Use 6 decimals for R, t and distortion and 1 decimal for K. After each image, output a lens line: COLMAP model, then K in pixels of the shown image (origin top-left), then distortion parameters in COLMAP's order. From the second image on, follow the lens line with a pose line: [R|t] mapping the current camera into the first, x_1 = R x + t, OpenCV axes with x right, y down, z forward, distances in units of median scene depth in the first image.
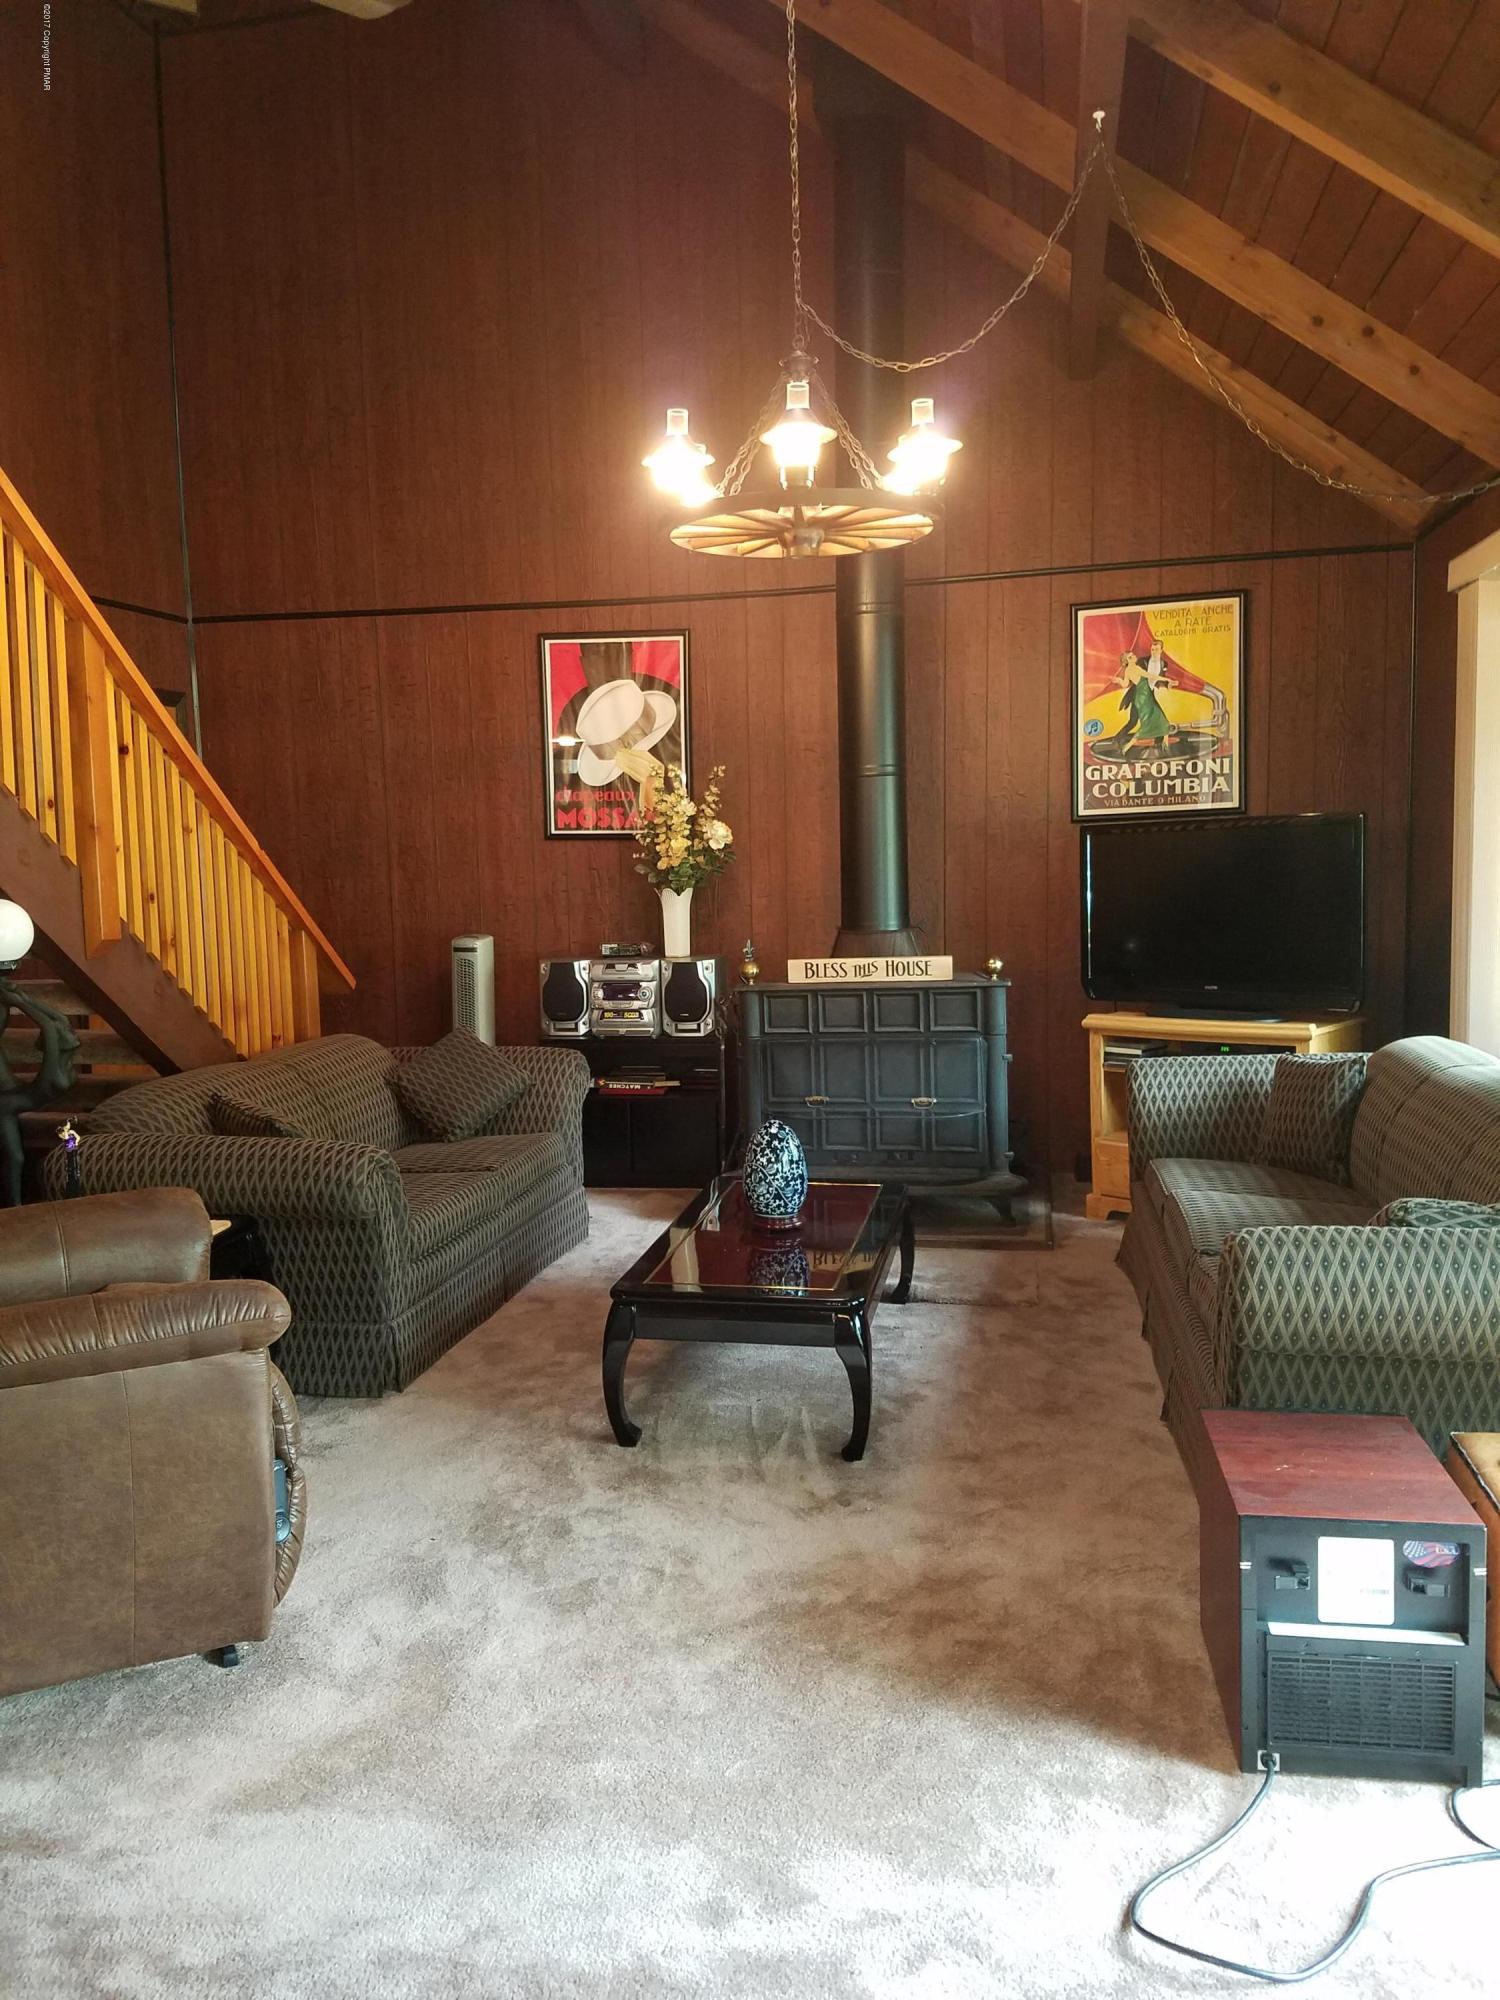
lens RADIAL K [[1517.4, 0, 719.5], [0, 1517.4, 988.2], [0, 0, 1]] dist [0.279971, -0.542383]
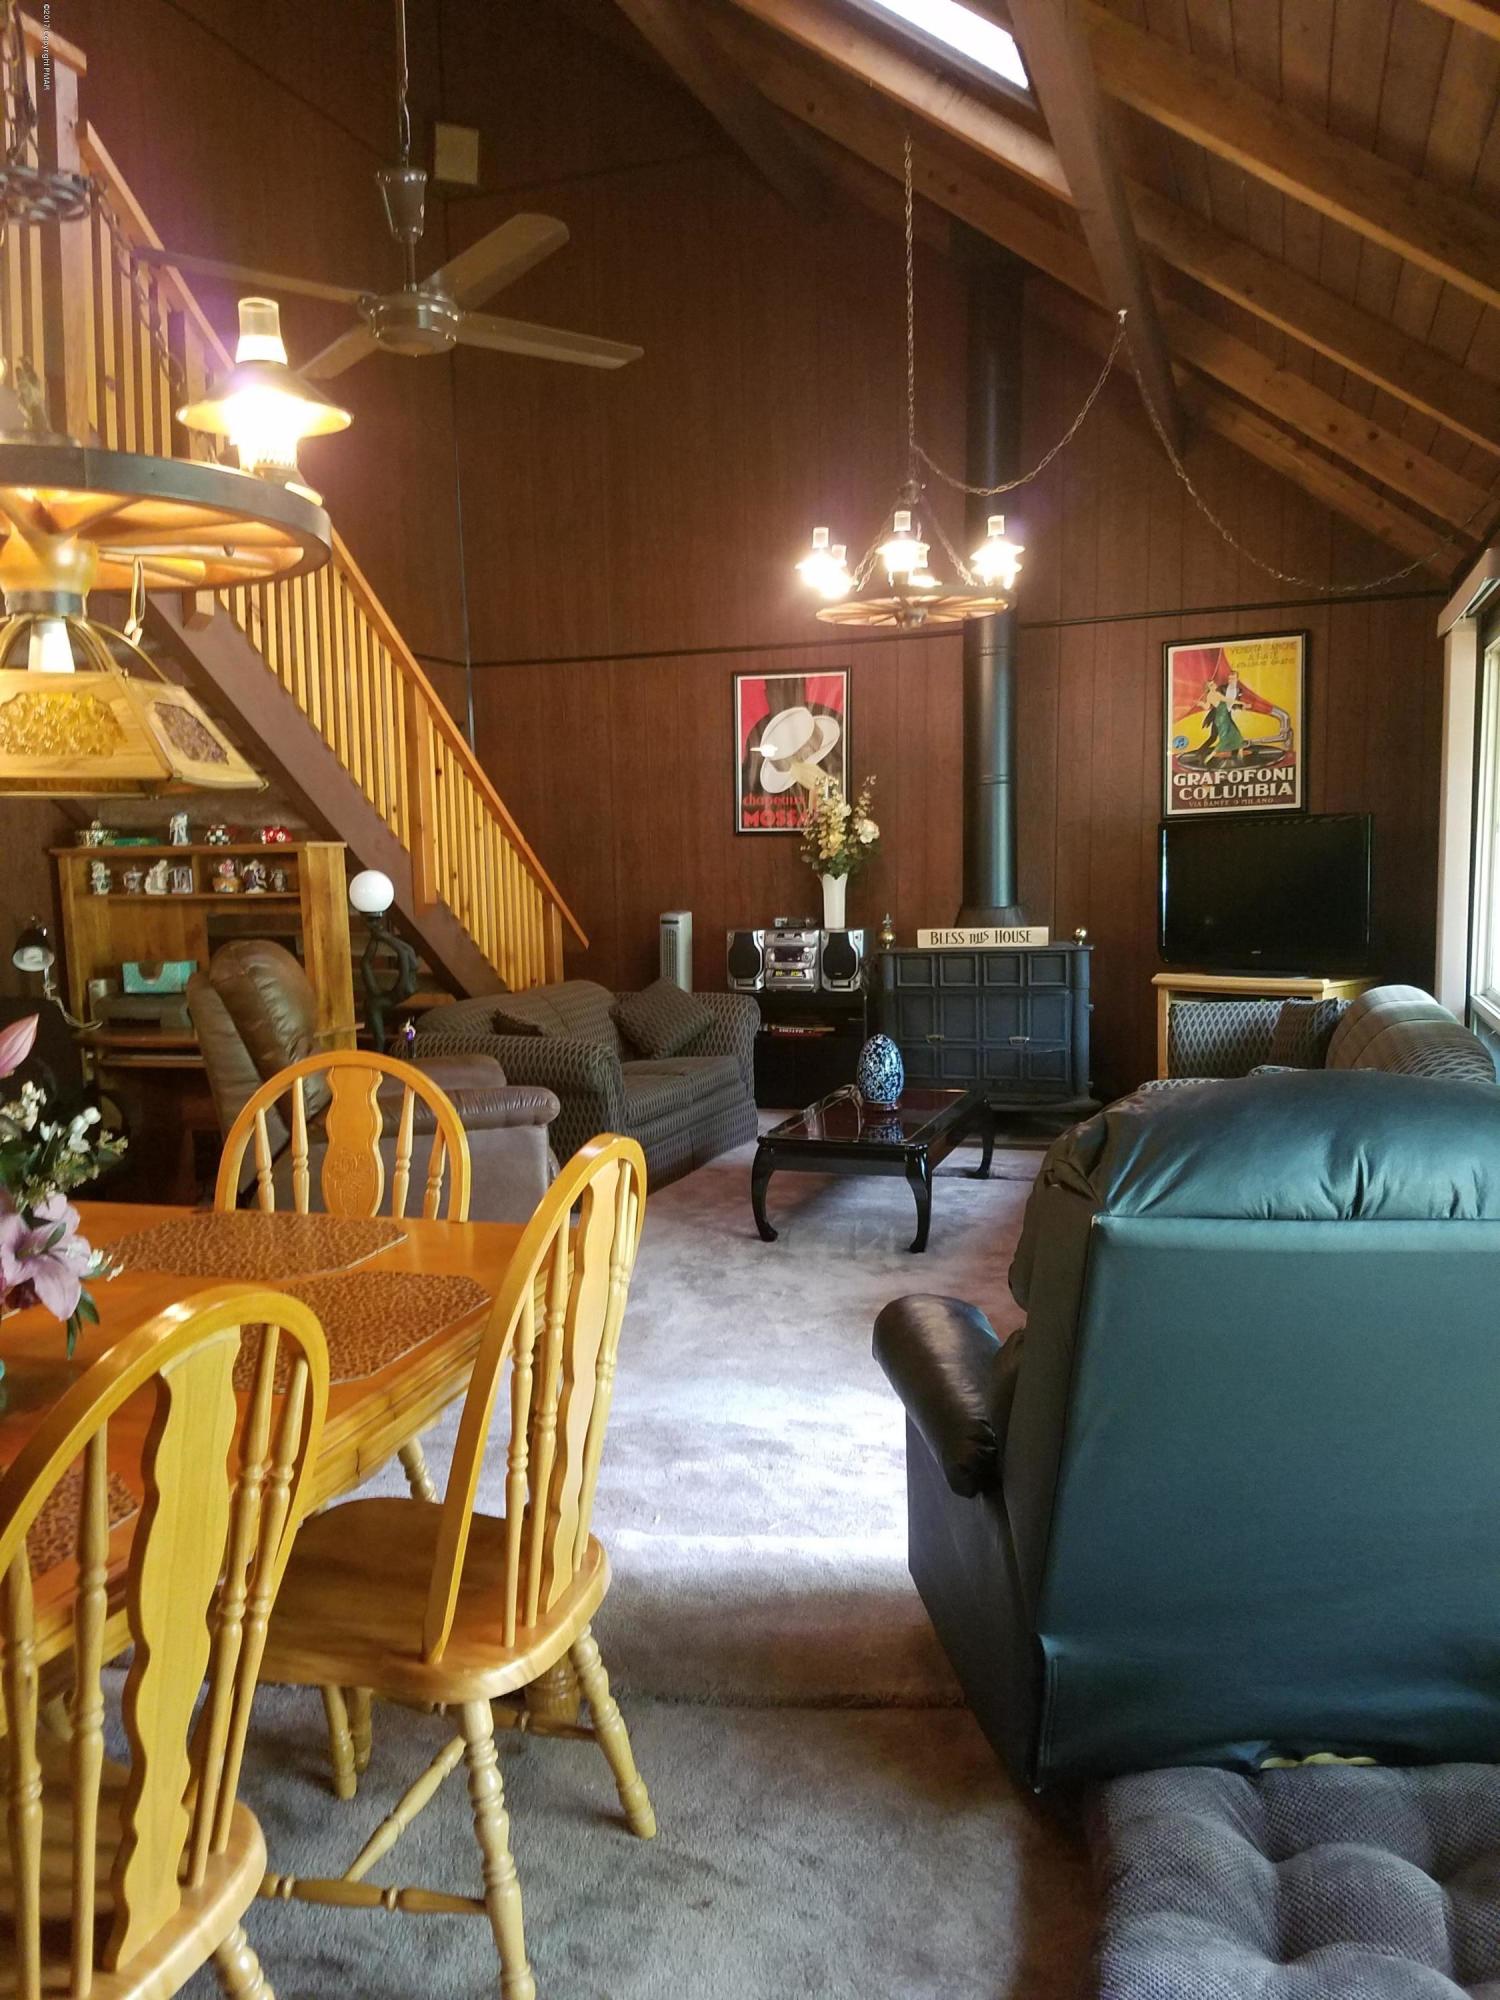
lens RADIAL K [[1518.8, 0, 730.8], [0, 1518.8, 1010.1], [0, 0, 1]] dist [0.308005, -0.643984]
pose [[0.991135, 0.017360, -0.131716, 0.060015], [-0.015507, 0.999766, 0.015081, 0.032255], [0.131947, -0.012905, 0.991173, -0.291327]]
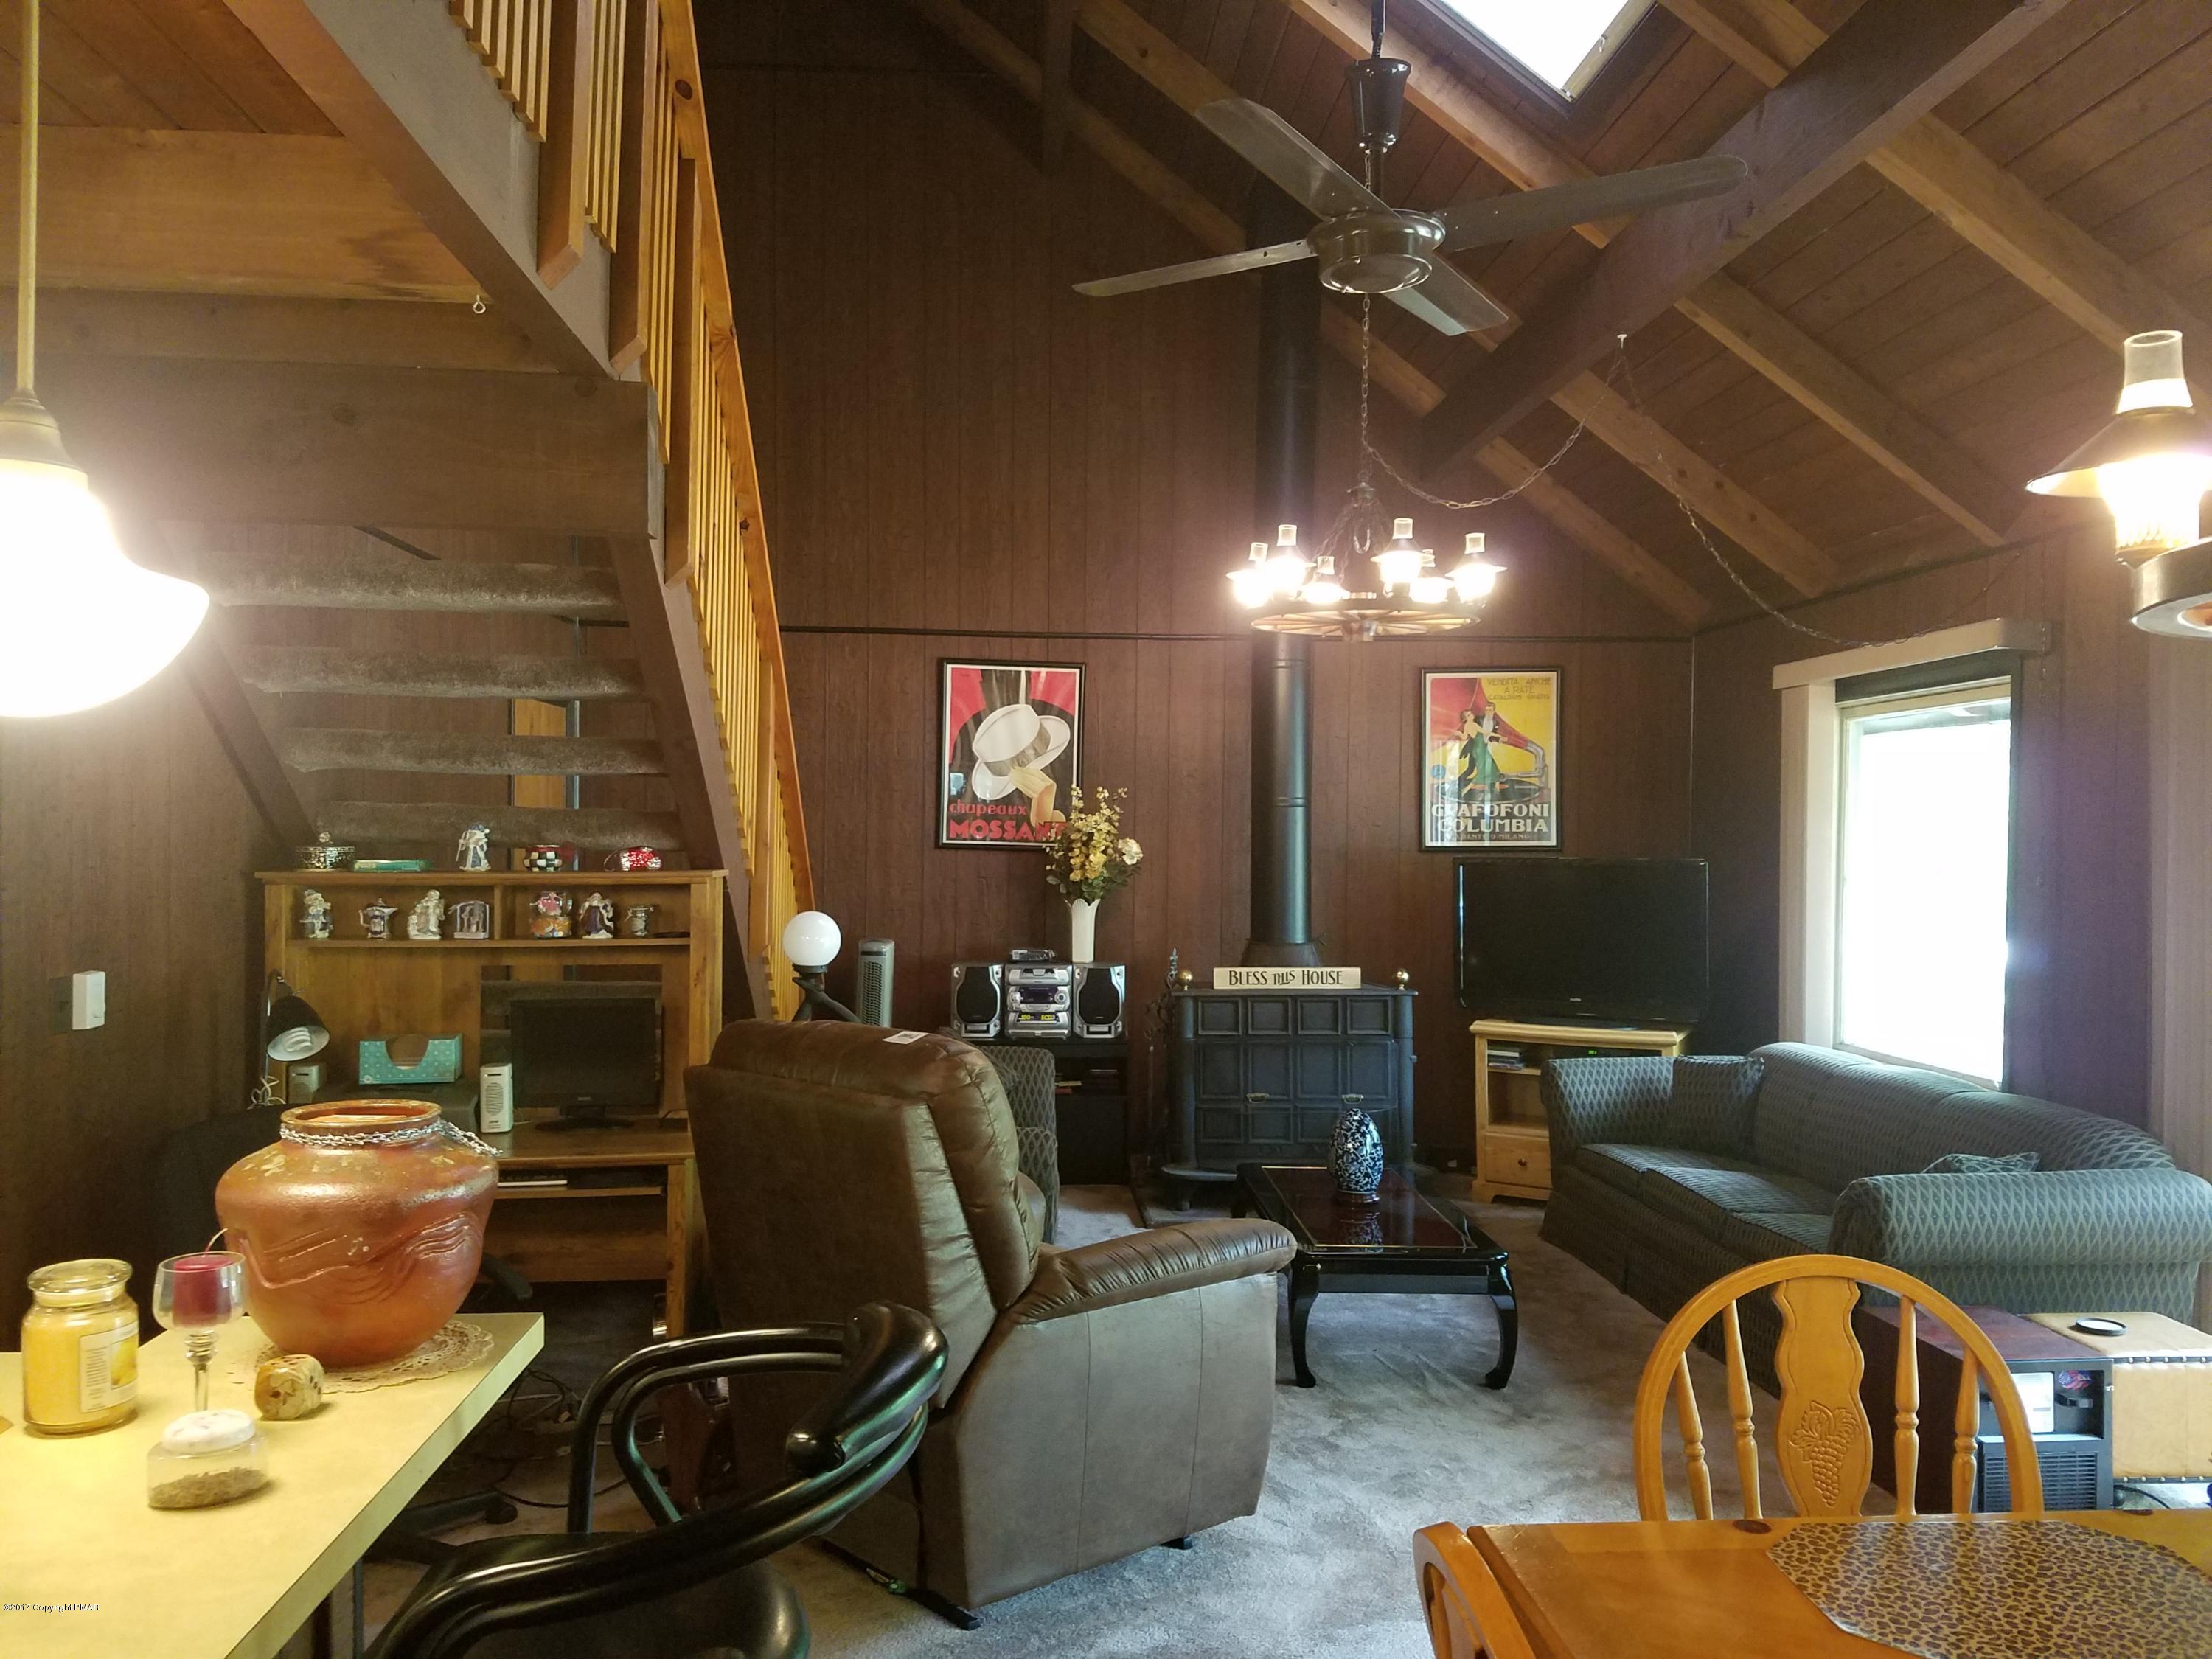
lens RADIAL K [[1679.8, 0, 1106.0], [0, 1679.8, 829.5], [0, 0, 1]] dist [0.308005, -0.643984]
pose [[0.964250, 0.035409, 0.262616, -0.358283], [-0.010010, 0.995192, -0.097429, 0.001387], [-0.264804, 0.091318, 0.959969, -0.164979]]
